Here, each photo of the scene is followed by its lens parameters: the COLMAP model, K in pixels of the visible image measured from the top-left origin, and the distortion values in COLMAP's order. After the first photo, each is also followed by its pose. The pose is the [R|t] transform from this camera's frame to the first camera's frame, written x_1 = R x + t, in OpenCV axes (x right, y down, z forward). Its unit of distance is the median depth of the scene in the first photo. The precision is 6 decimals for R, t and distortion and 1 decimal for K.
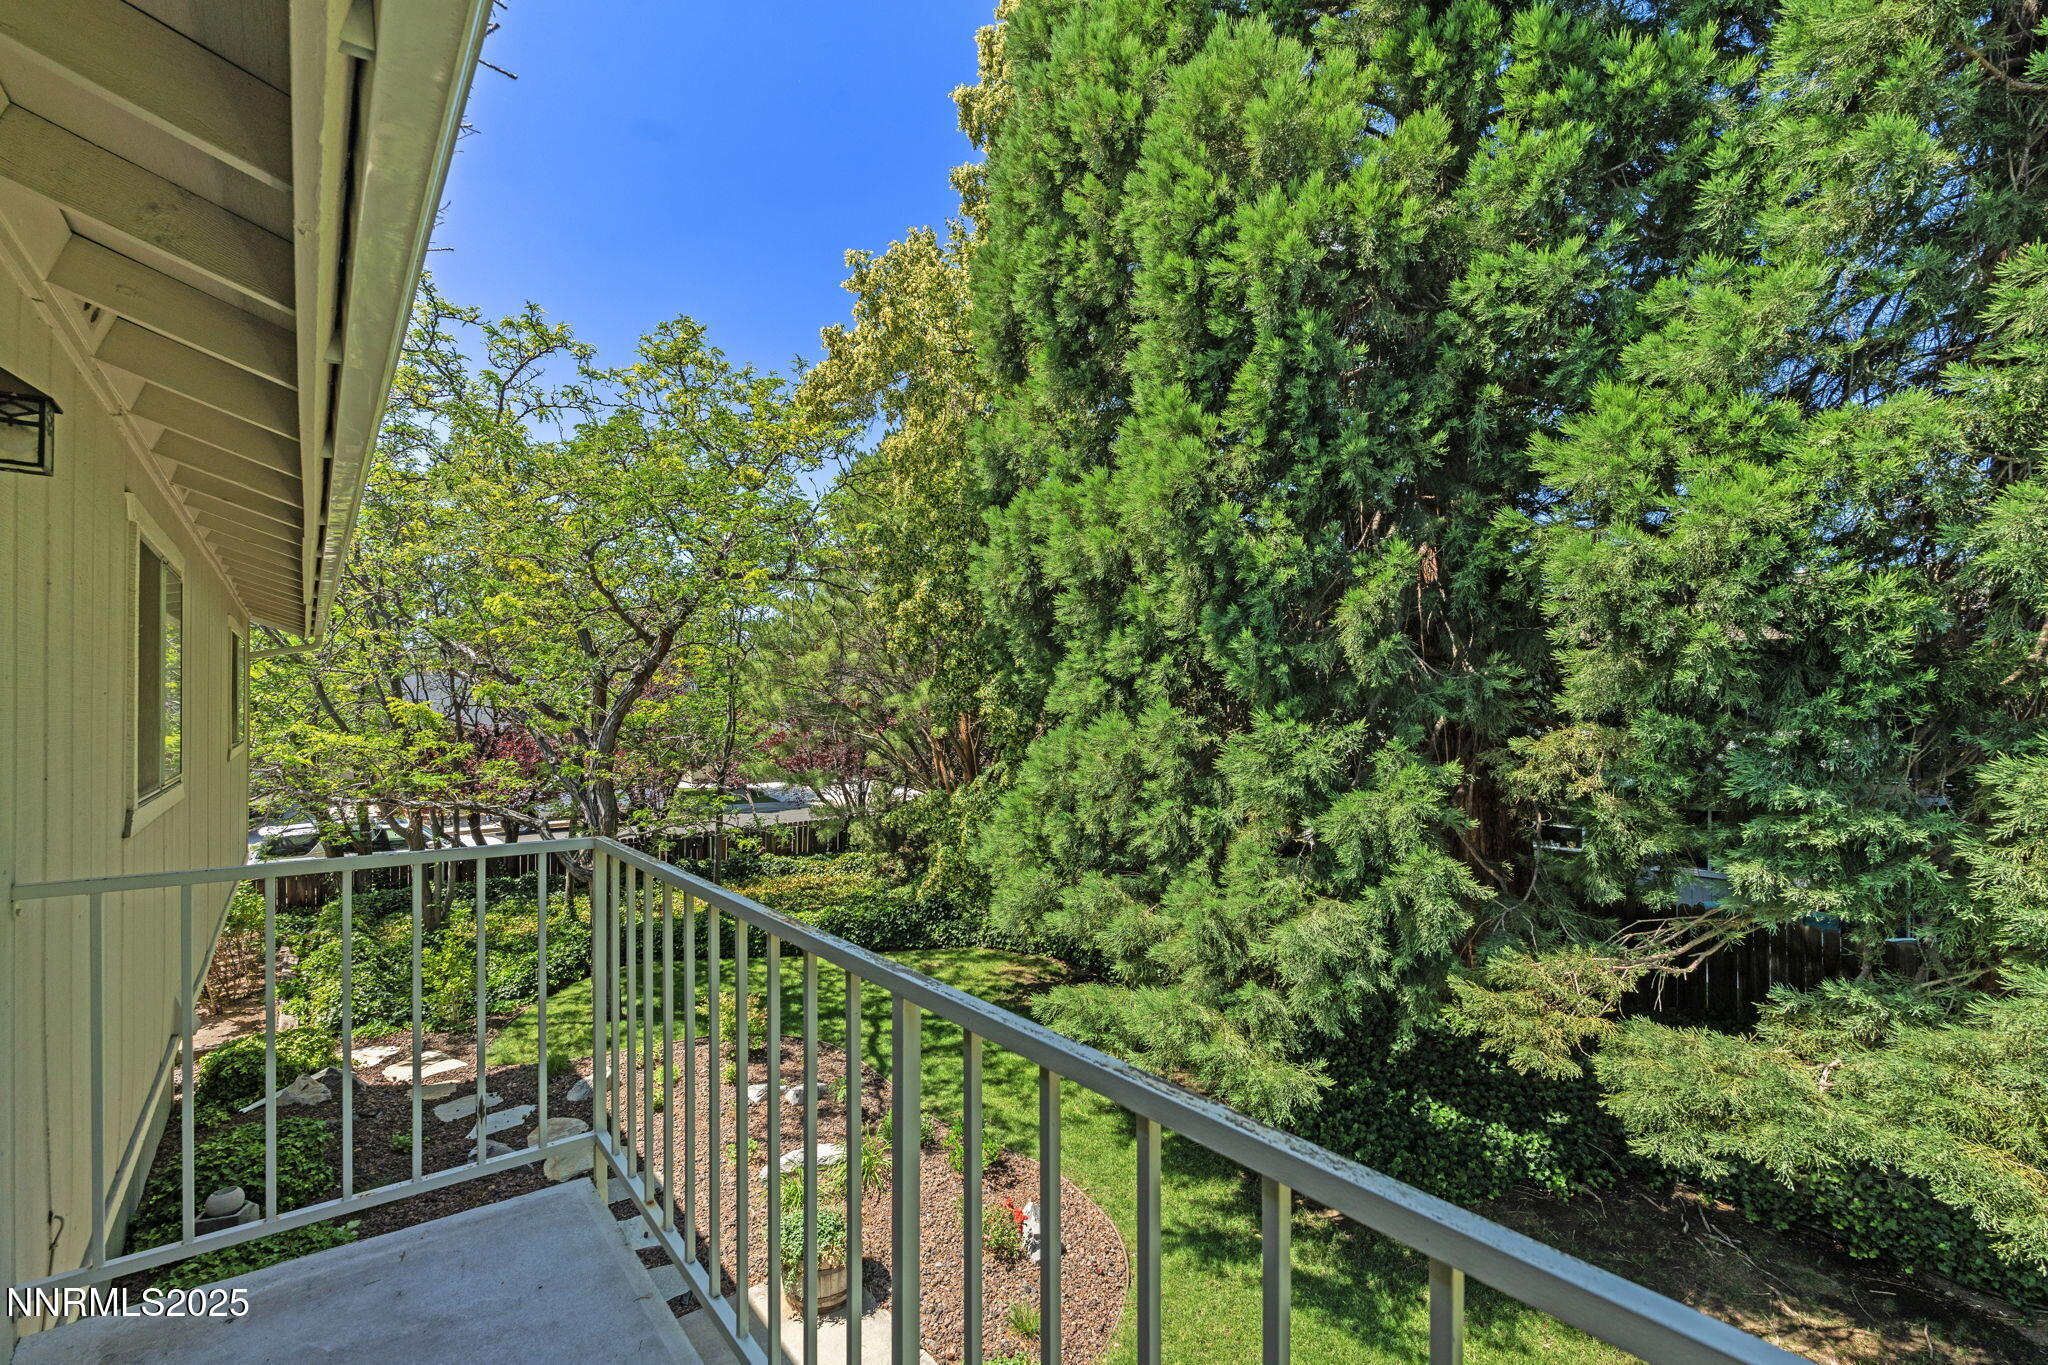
lens RADIAL K [[892.3, 0, 1022.0], [0, 892.3, 669.0], [0, 0, 1]] dist [-0.000988, 0.000039]
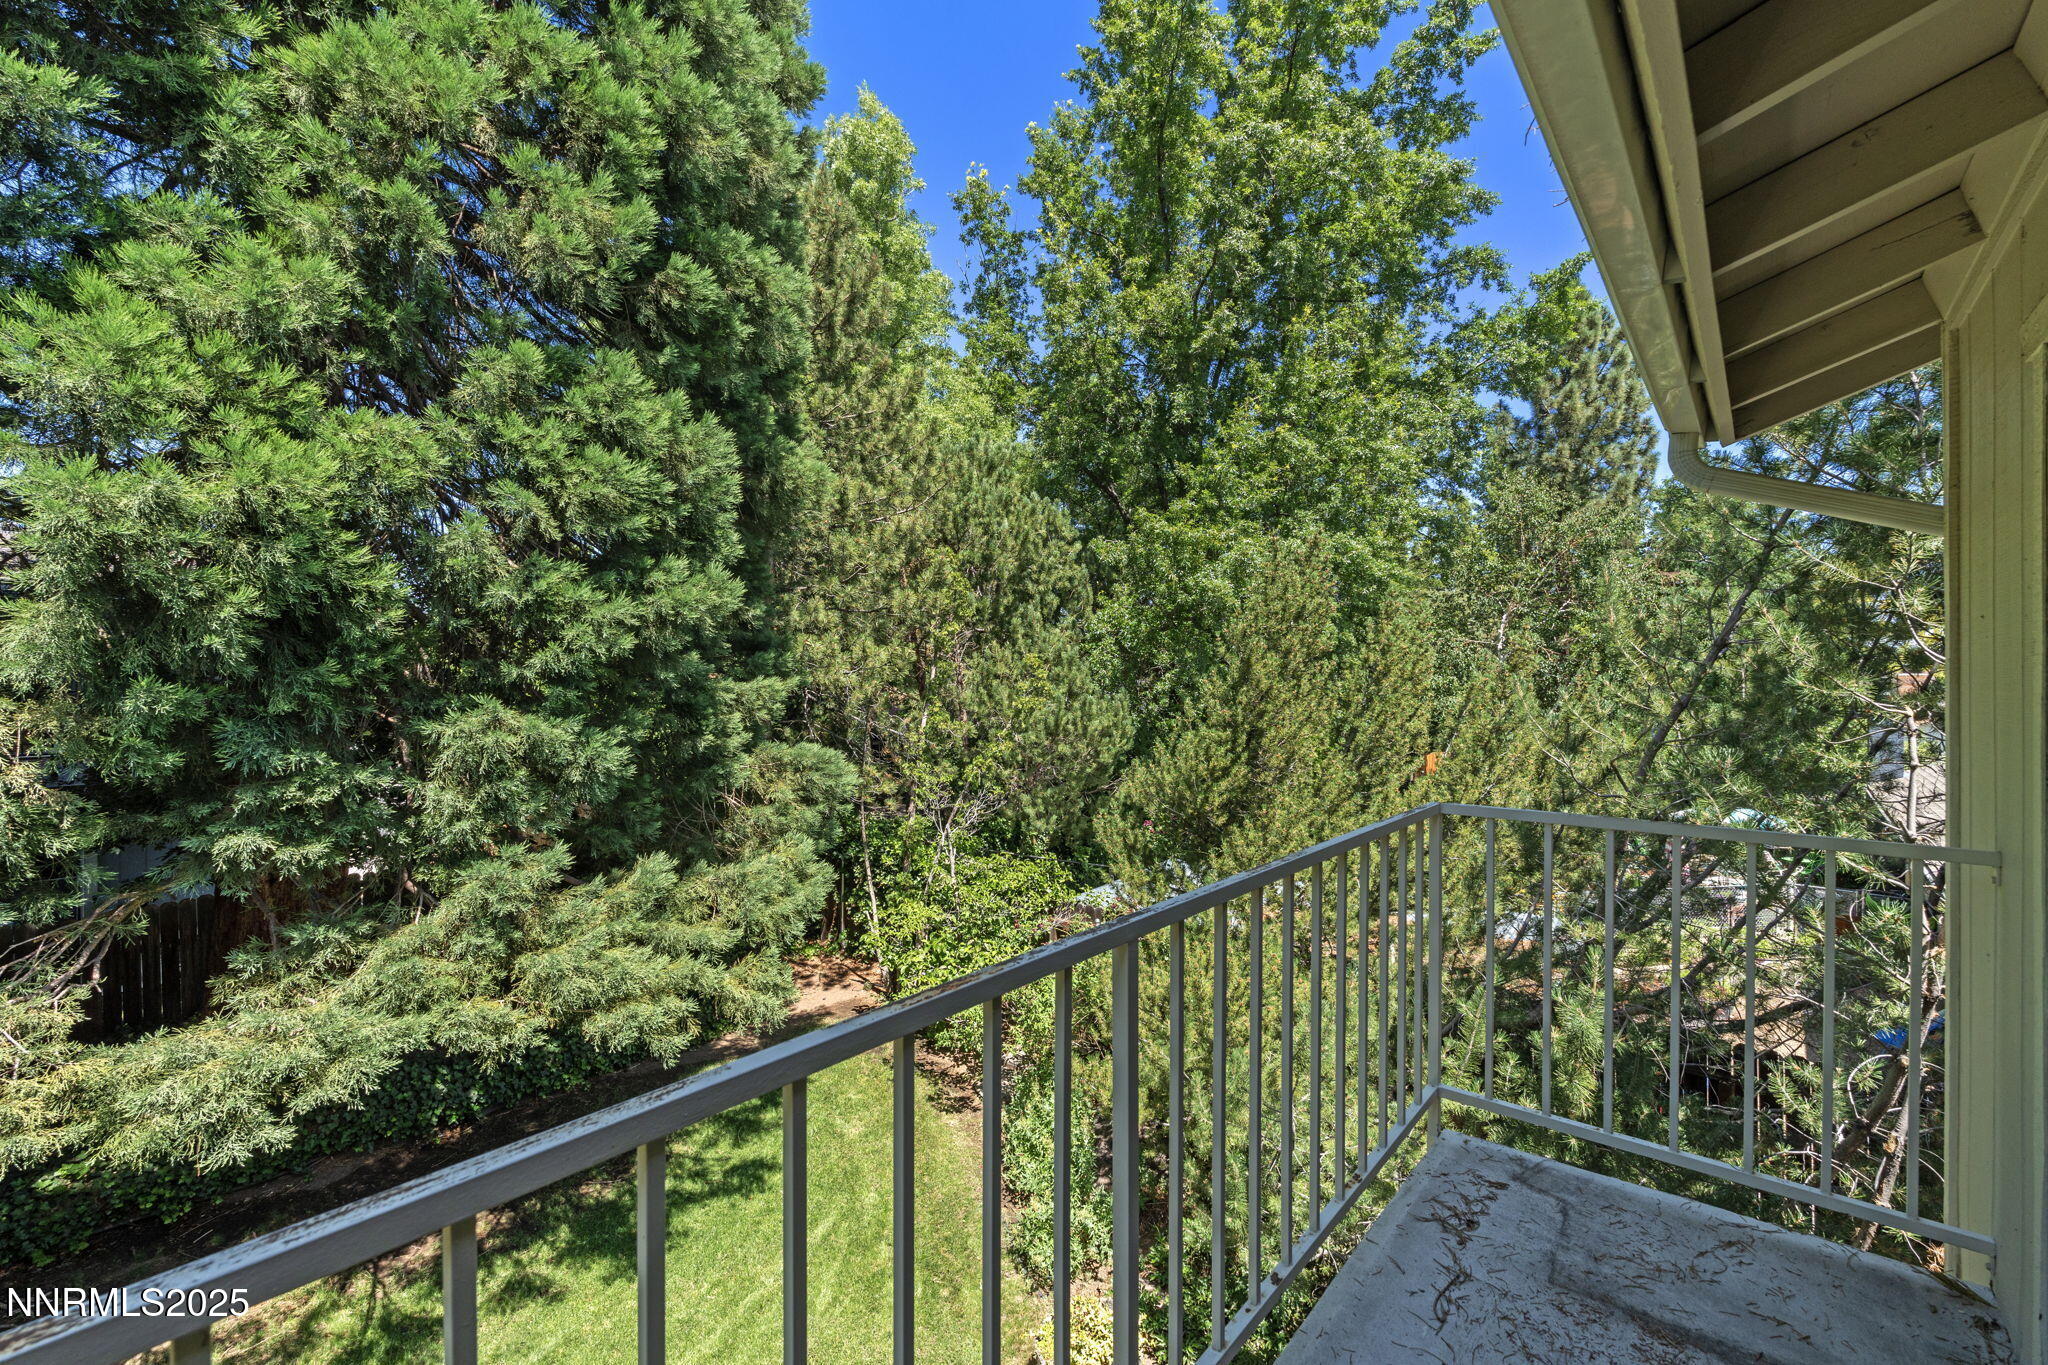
lens RADIAL K [[892.3, 0, 1022.0], [0, 892.3, 669.0], [0, 0, 1]] dist [-0.000988, 0.000039]
pose [[-0.191027, 0.007755, 0.981554, -0.328346], [-0.040367, 0.999061, -0.015749, 0.017474], [-0.980754, -0.042631, -0.190535, 0.364662]]
